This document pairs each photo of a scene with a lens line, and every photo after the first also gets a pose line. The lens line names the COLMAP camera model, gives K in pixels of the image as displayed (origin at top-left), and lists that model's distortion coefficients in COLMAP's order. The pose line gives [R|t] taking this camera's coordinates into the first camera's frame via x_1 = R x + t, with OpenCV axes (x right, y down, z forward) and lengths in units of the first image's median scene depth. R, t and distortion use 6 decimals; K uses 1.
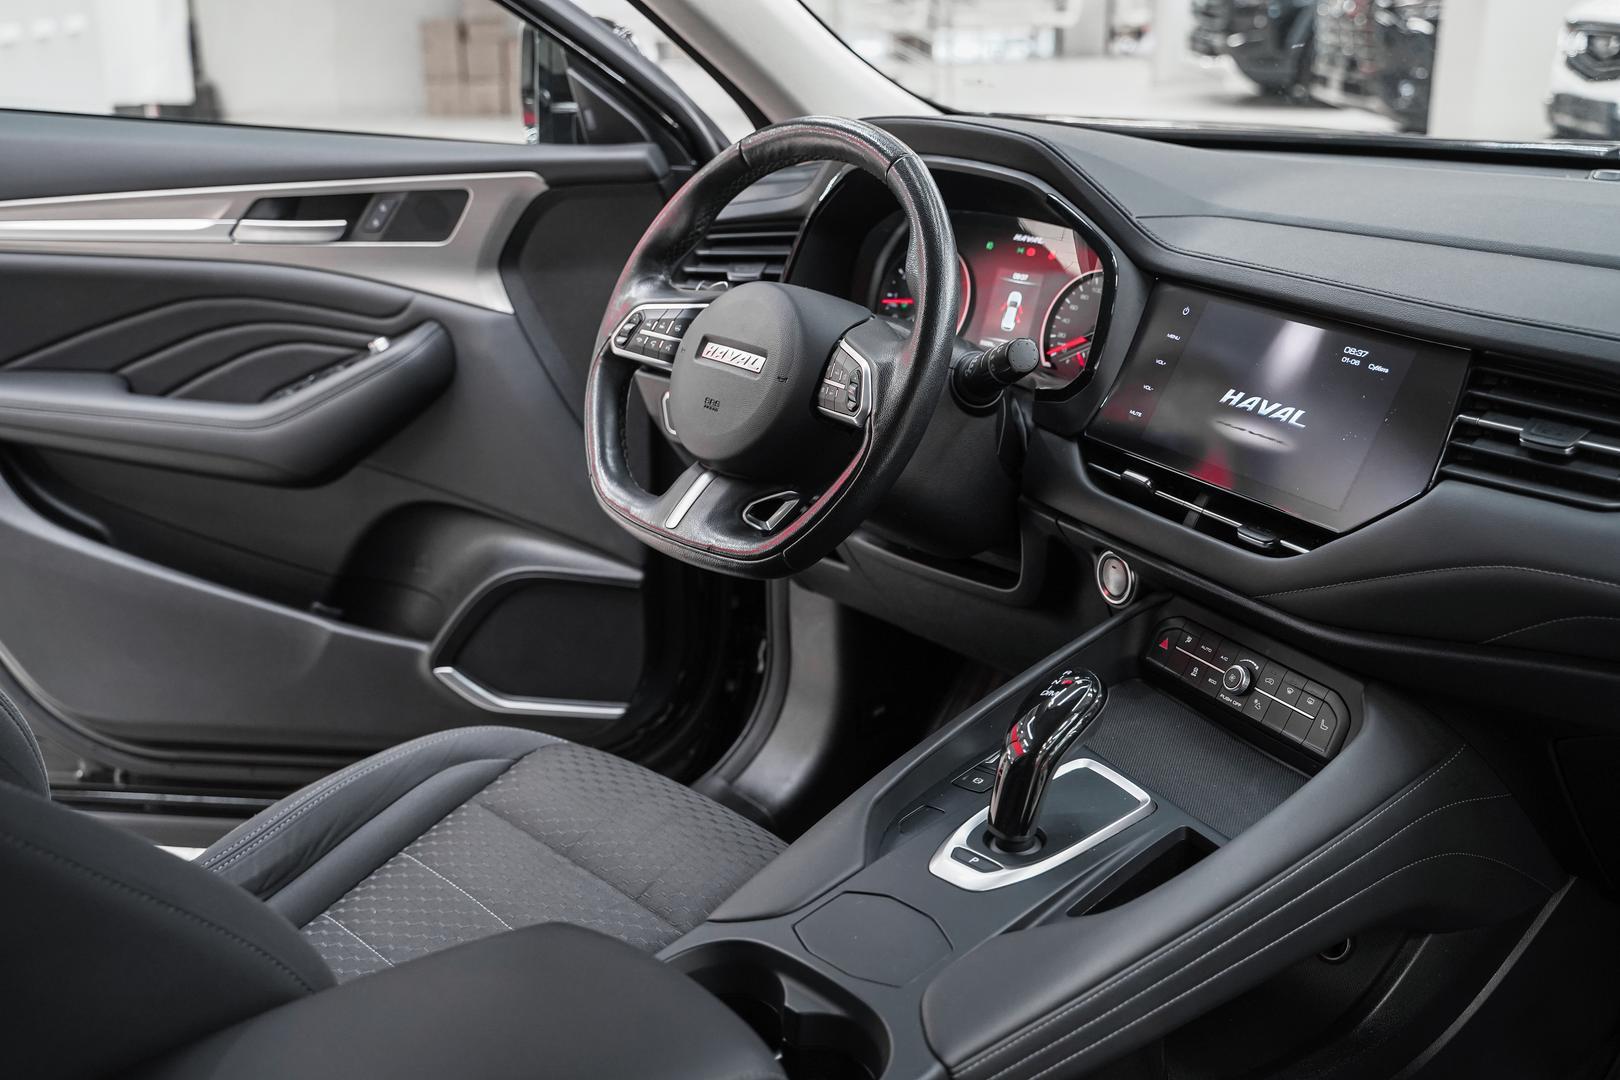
lens RADIAL K [[1728.7, 0, 810.0], [0, 1728.7, 540.0], [0, 0, 1]] dist [0.004443, -0.000328]
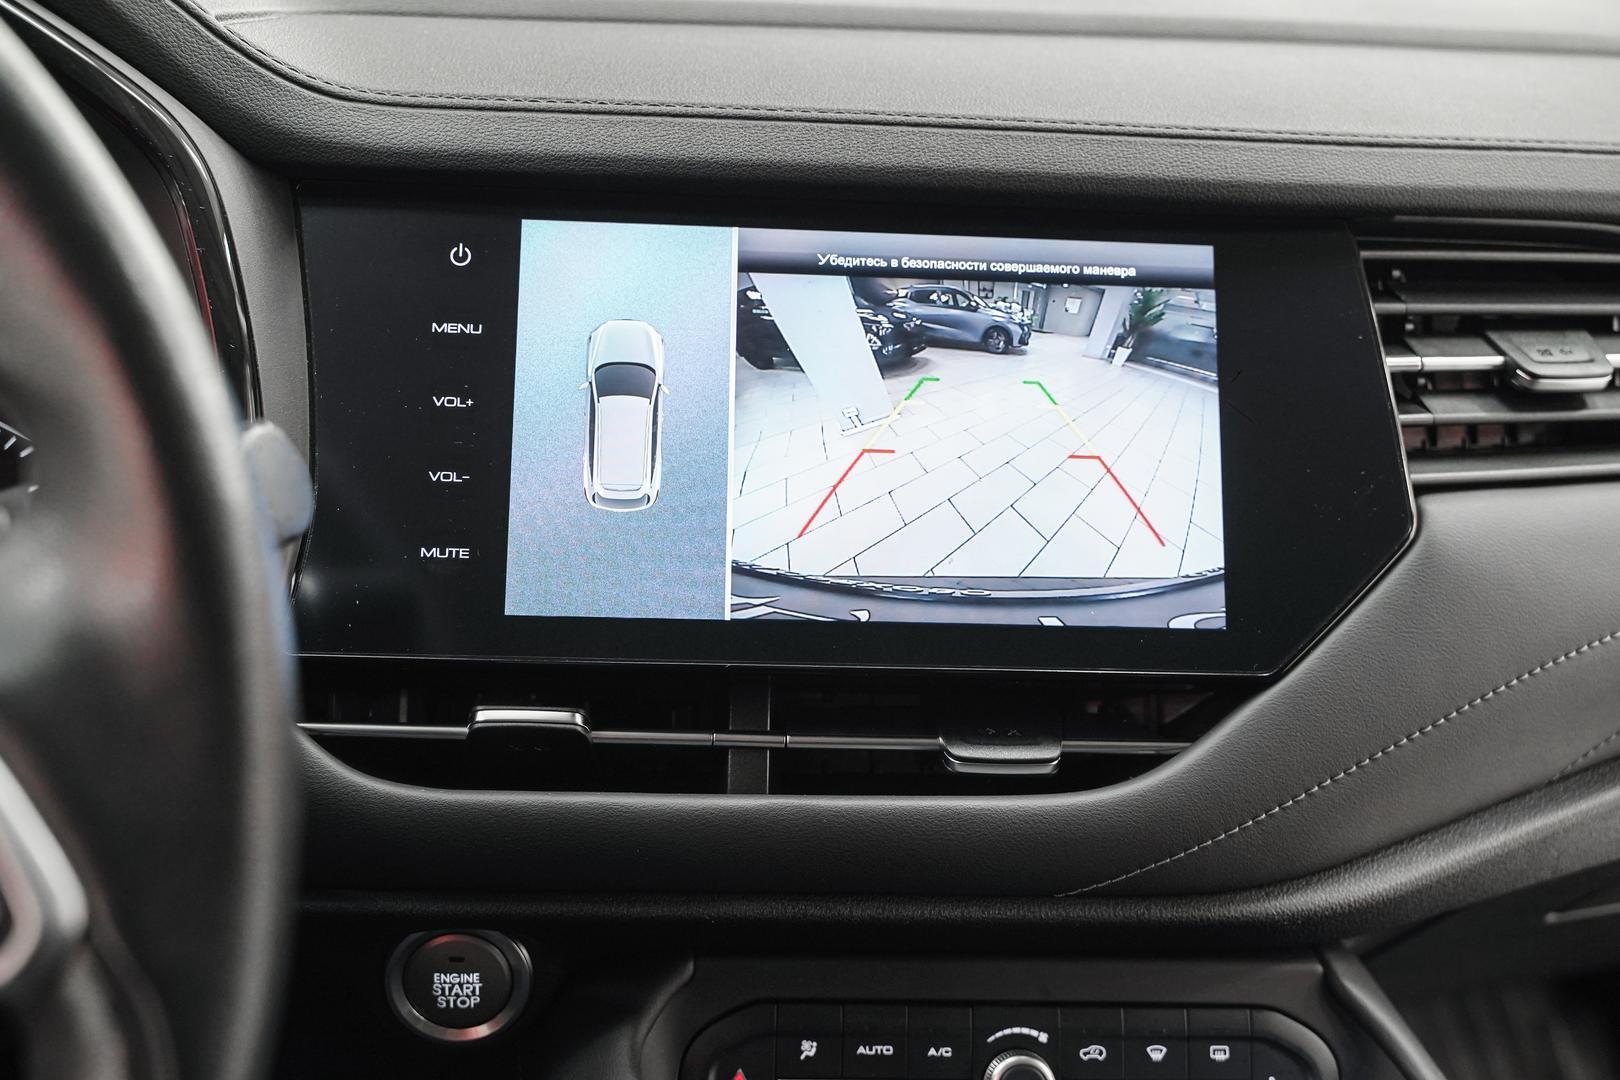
lens RADIAL K [[1745.2, 0, 810.0], [0, 1745.2, 524.1], [0, 0, 1]] dist [0.002995, 0.006036]
pose [[0.420556, -0.276766, 0.864021, -0.090382], [0.240366, 0.952294, 0.188045, -0.124451], [-0.874847, 0.128597, 0.467018, 0.731765]]
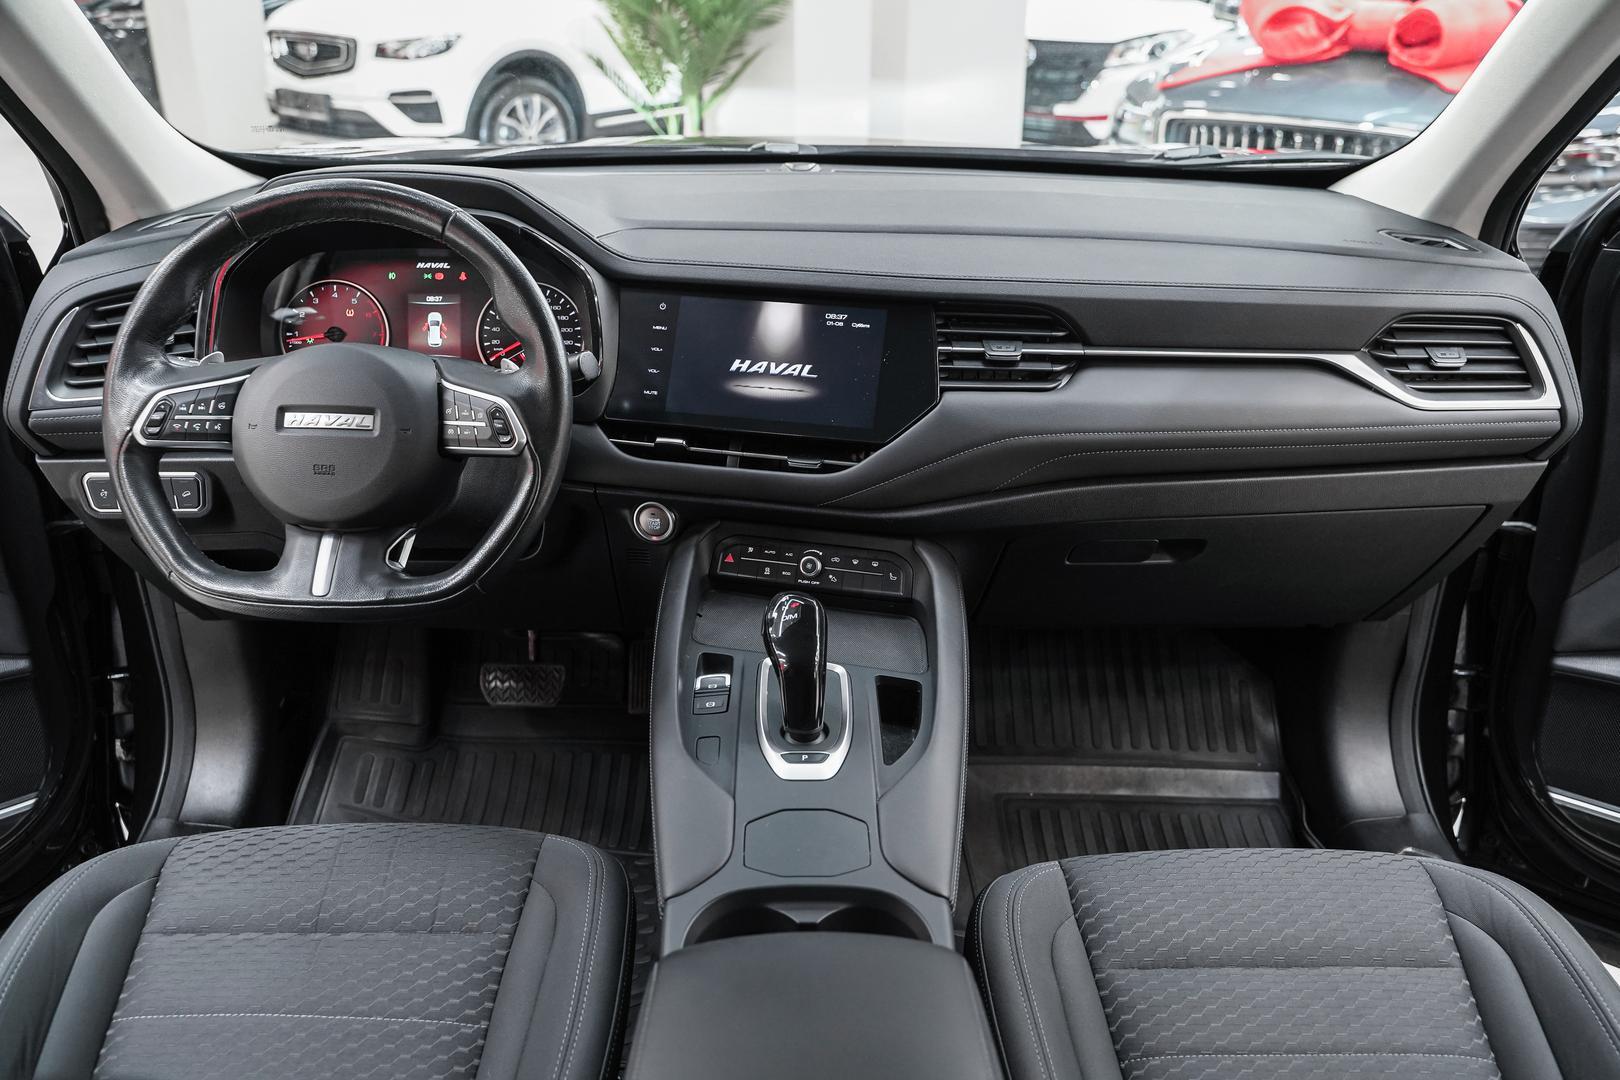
lens RADIAL K [[1290.6, 0, 810.0], [0, 1290.6, 540.0], [0, 0, 1]] dist [-0.007692, 0.005237]
pose [[0.666541, -0.288053, 0.687567, -0.399587], [0.224790, 0.957061, 0.183040, -0.112210], [-0.710769, 0.032555, 0.702672, 0.245411]]
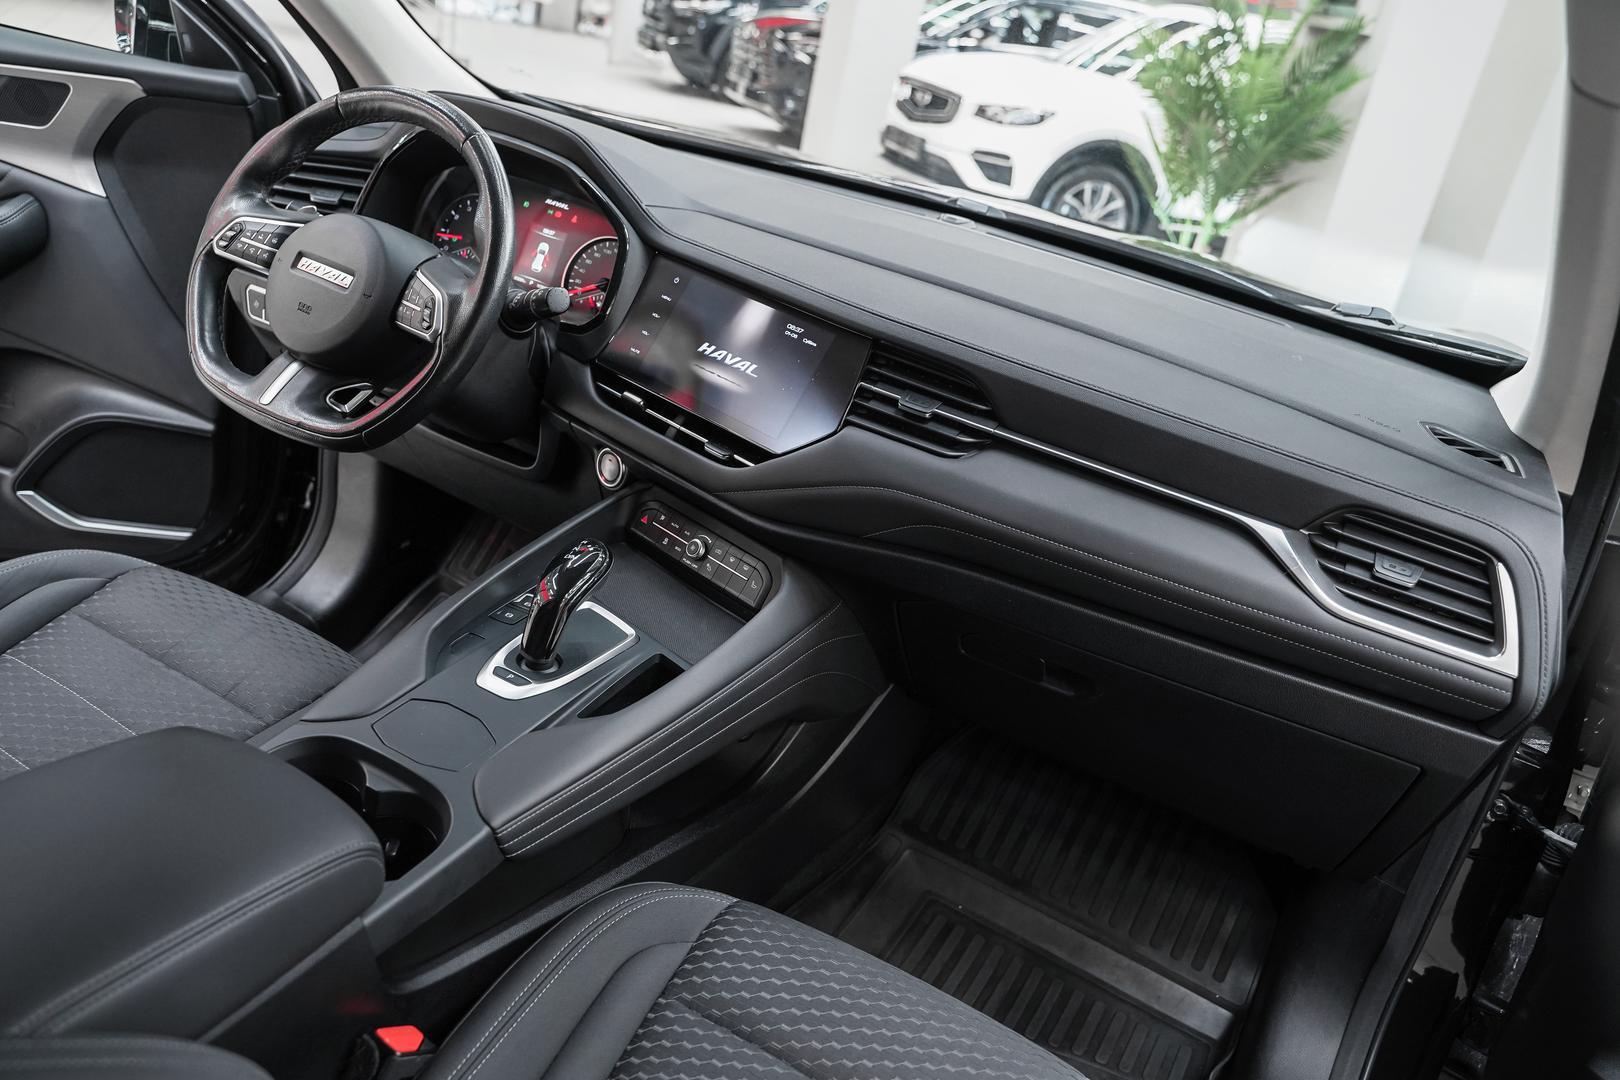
lens RADIAL K [[1280.8, 0, 802.4], [0, 1280.8, 537.6], [0, 0, 1]] dist [-0.011875, 0.007028]
pose [[0.929371, 0.048875, 0.365898, -0.051471], [-0.087010, 0.992272, 0.088461, -0.026263], [-0.358747, -0.114050, 0.926441, -0.008195]]
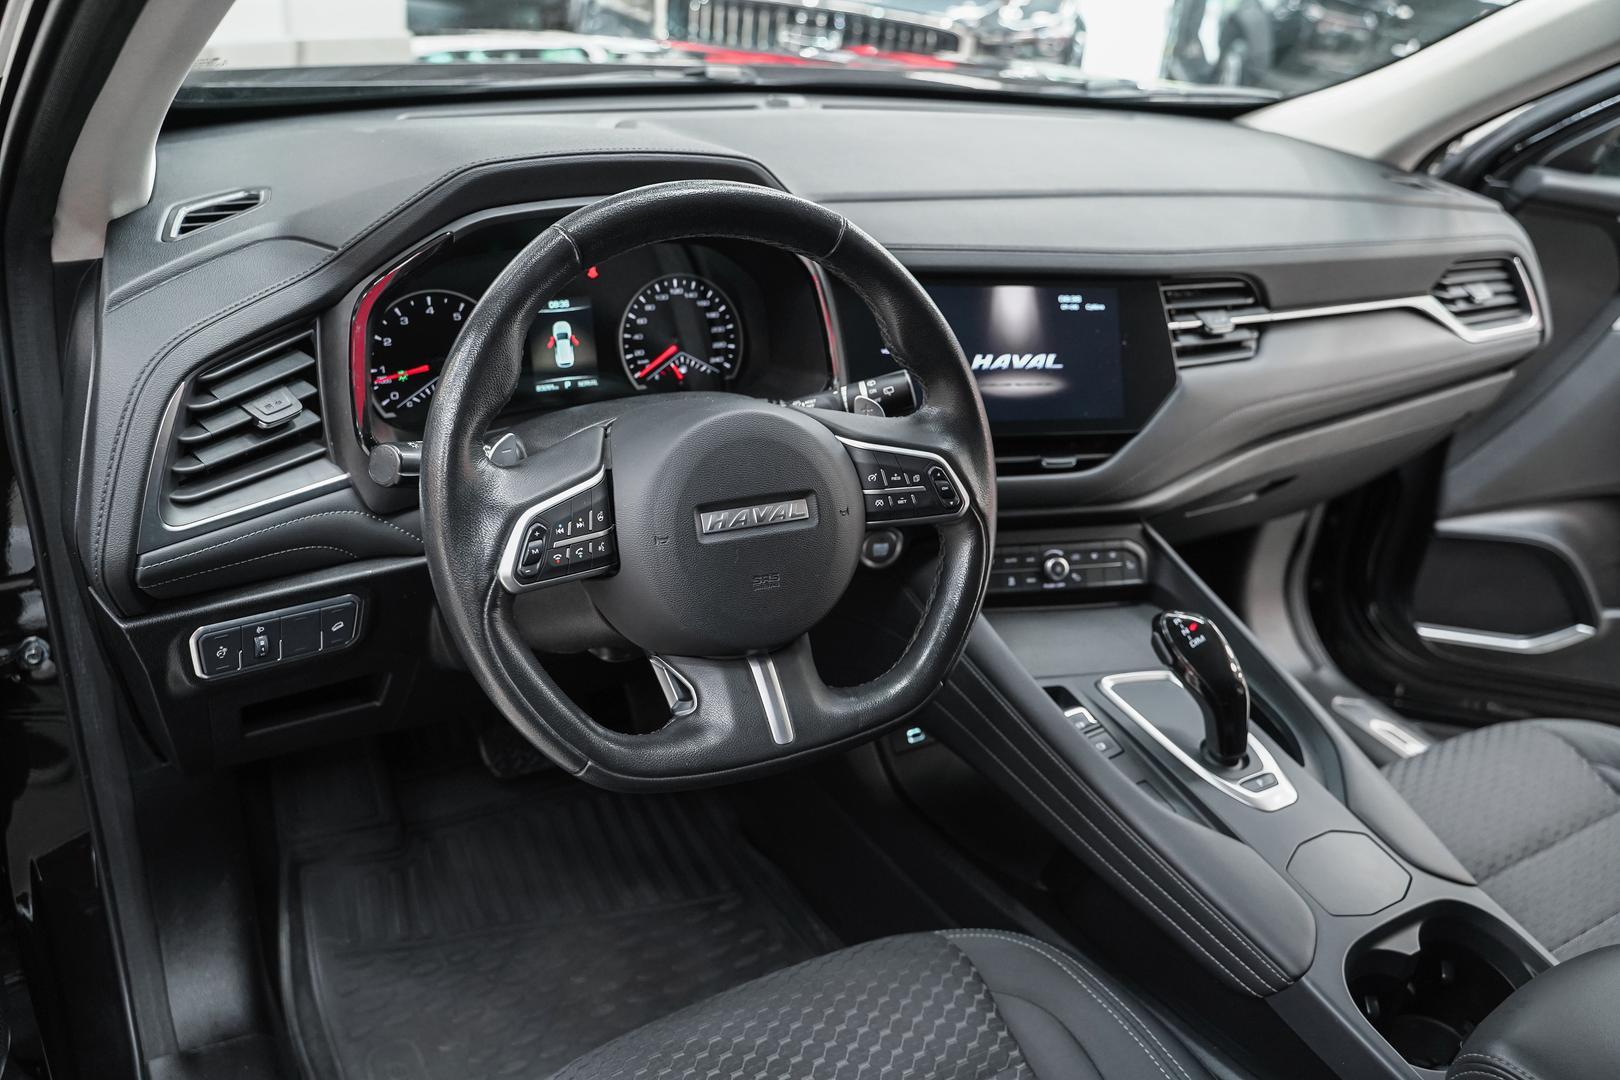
lens RADIAL K [[1280.8, 0, 802.4], [0, 1280.8, 537.6], [0, 0, 1]] dist [-0.011875, 0.007028]
pose [[0.205147, -0.441384, 0.873553, -0.541707], [0.213104, 0.891267, 0.400288, -0.318965], [-0.955249, 0.104040, 0.276901, 0.806327]]
